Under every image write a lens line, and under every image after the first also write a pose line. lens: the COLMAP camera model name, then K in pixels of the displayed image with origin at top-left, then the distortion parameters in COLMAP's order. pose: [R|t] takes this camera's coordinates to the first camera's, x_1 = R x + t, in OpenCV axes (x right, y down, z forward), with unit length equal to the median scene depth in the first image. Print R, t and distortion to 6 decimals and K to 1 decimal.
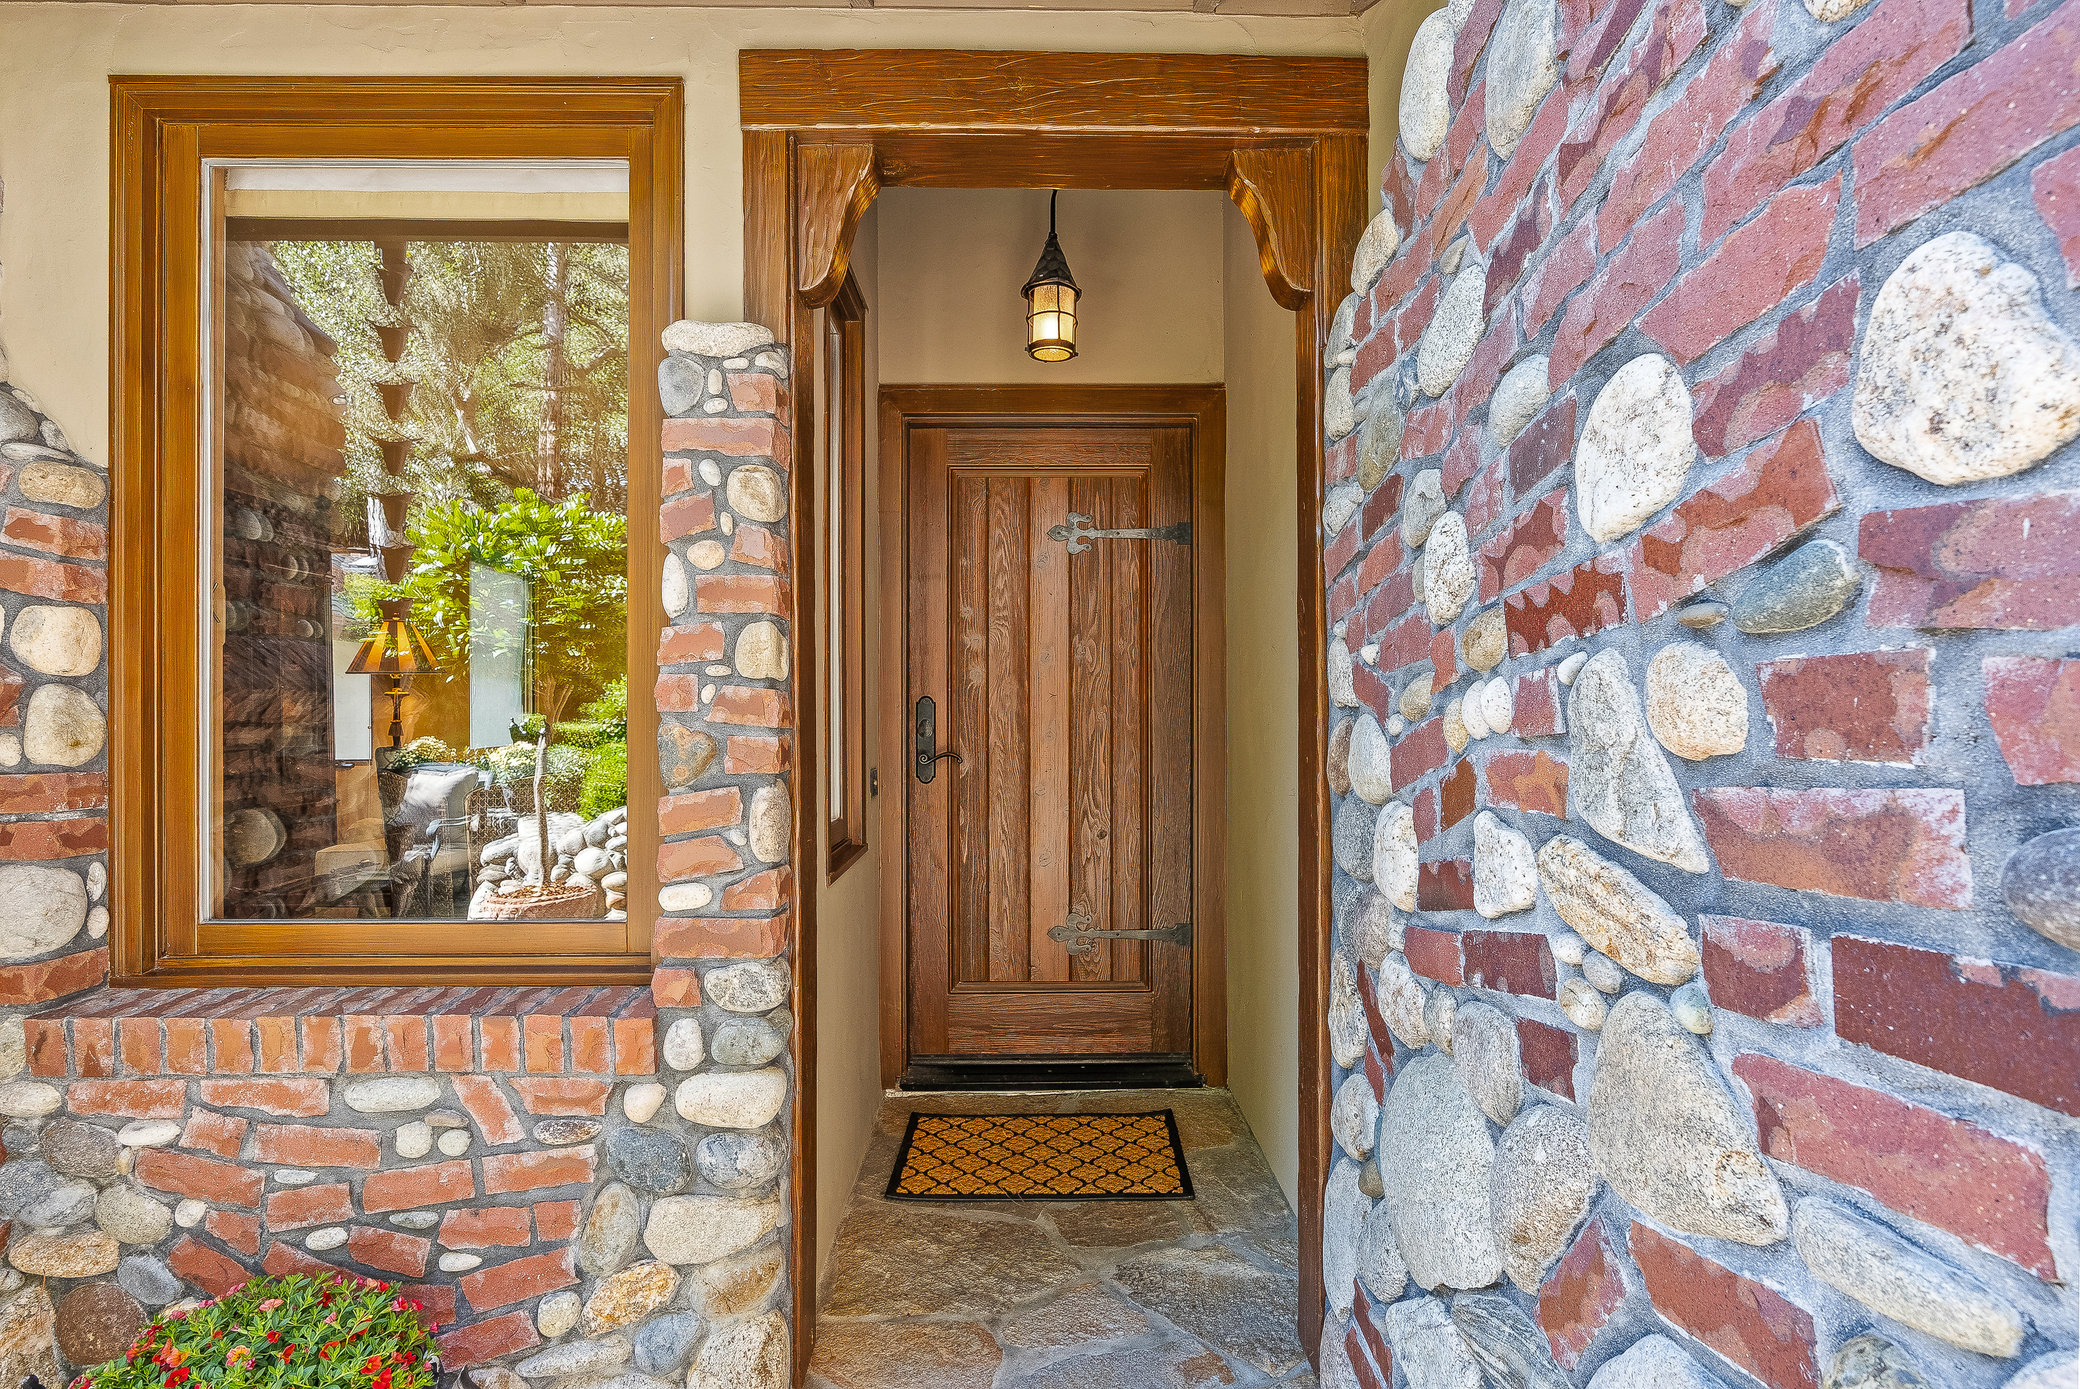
lens RADIAL K [[953.0, 0, 1044.6], [0, 953.0, 696.9], [0, 0, 1]] dist [-0.006816, 0.003495]
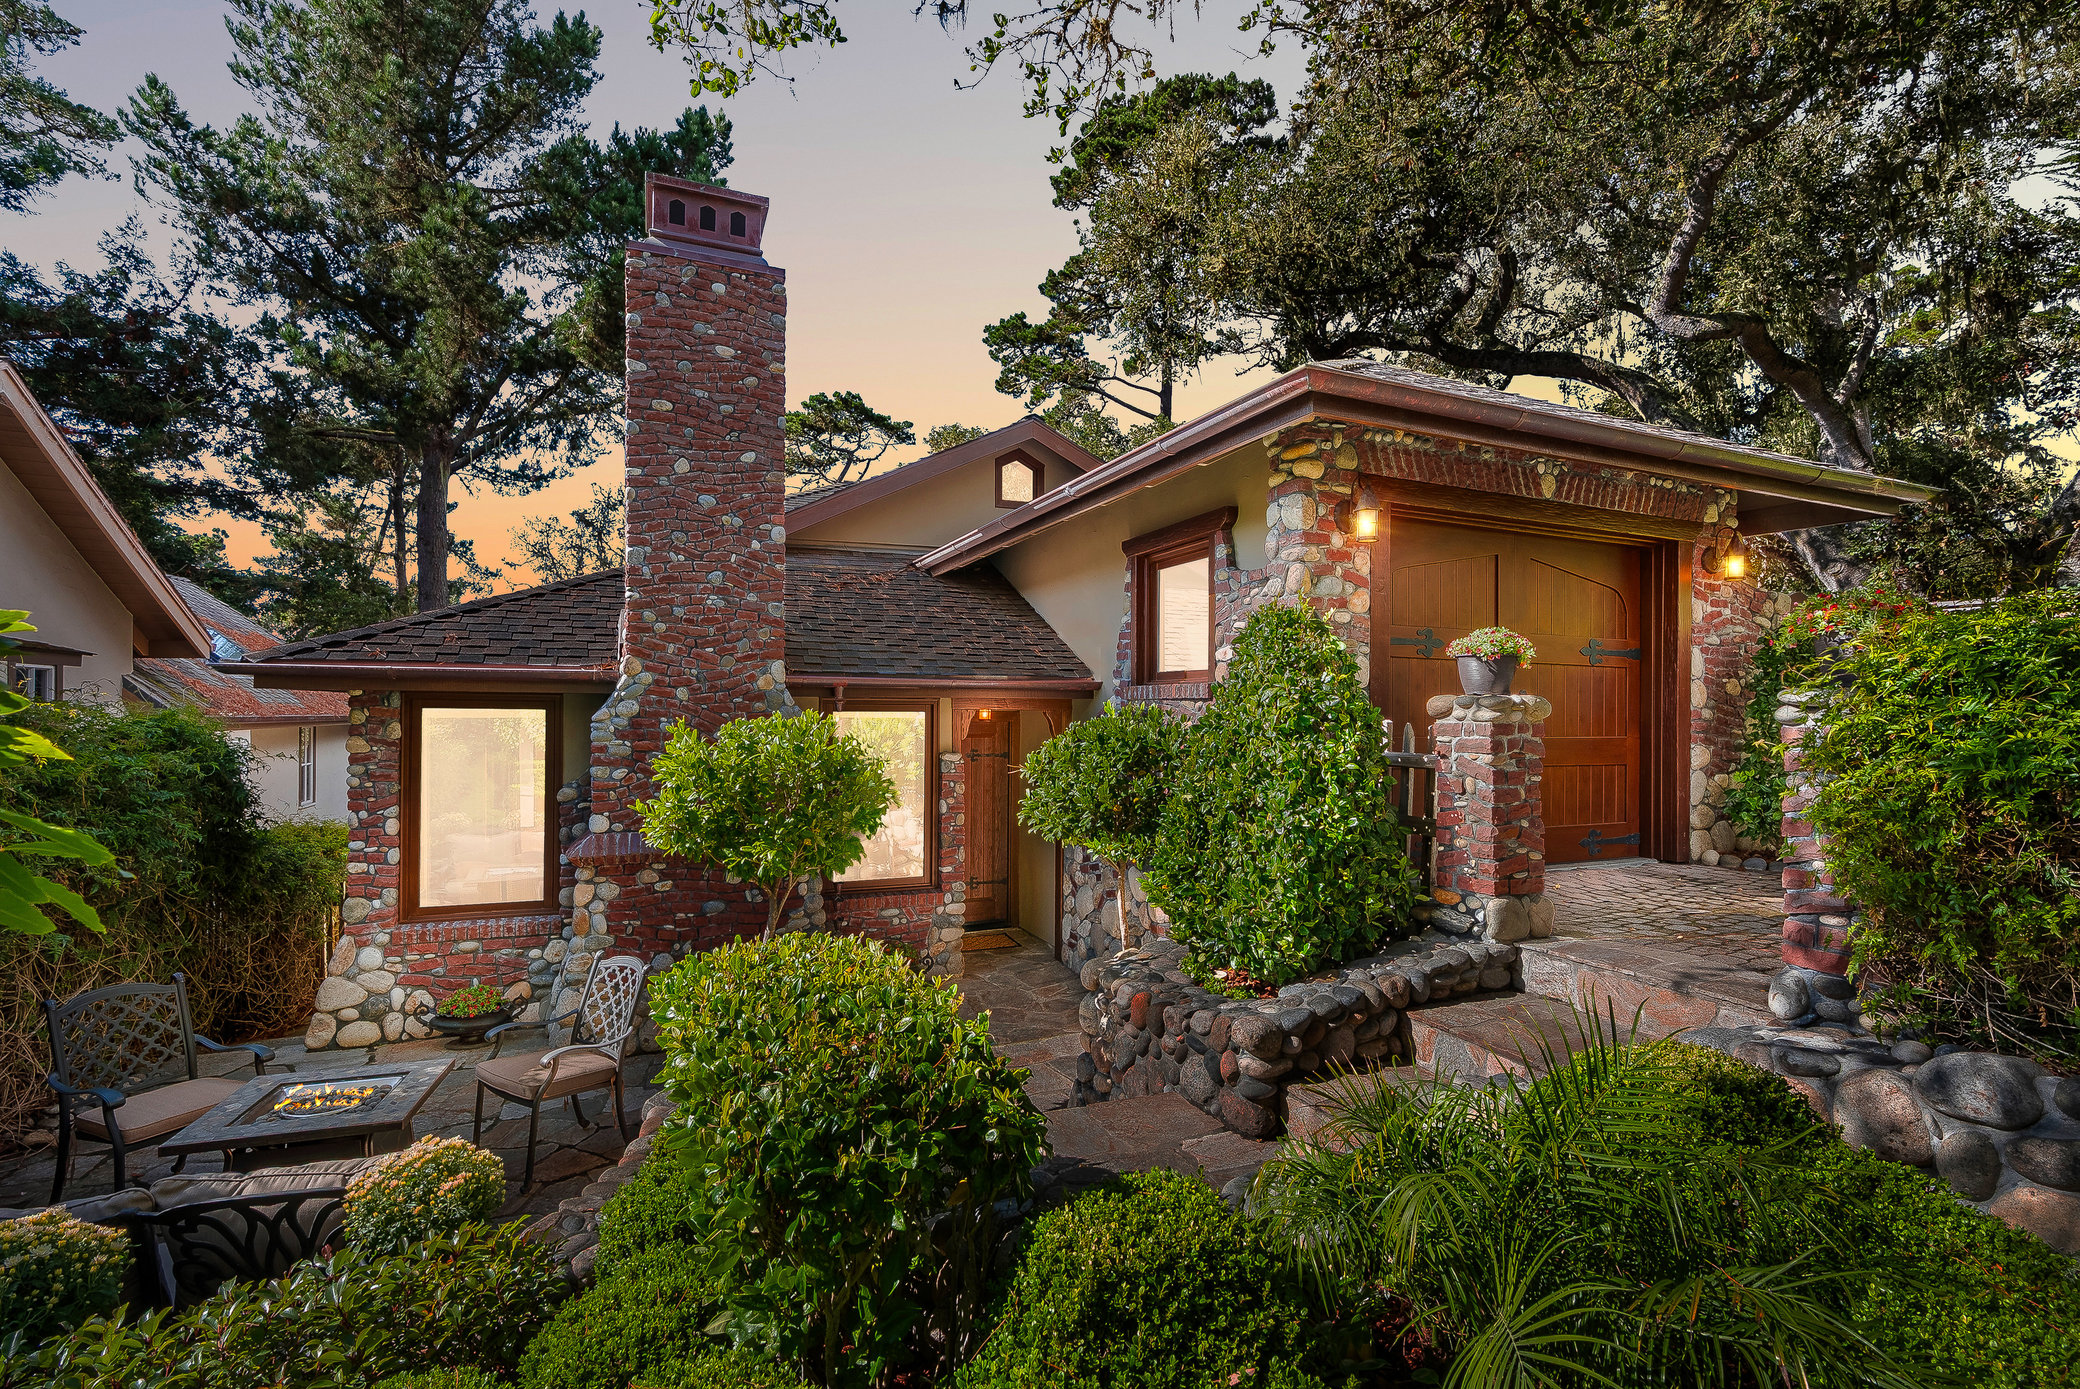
lens RADIAL K [[953.0, 0, 1039.8], [0, 953.0, 699.9], [0, 0, 1]] dist [-0.006816, 0.003495]
pose [[0.927782, 0.012535, 0.372912, -1.831464], [-0.014491, 0.999892, 0.002441, -0.711166], [-0.372841, -0.007669, 0.927864, -3.885872]]
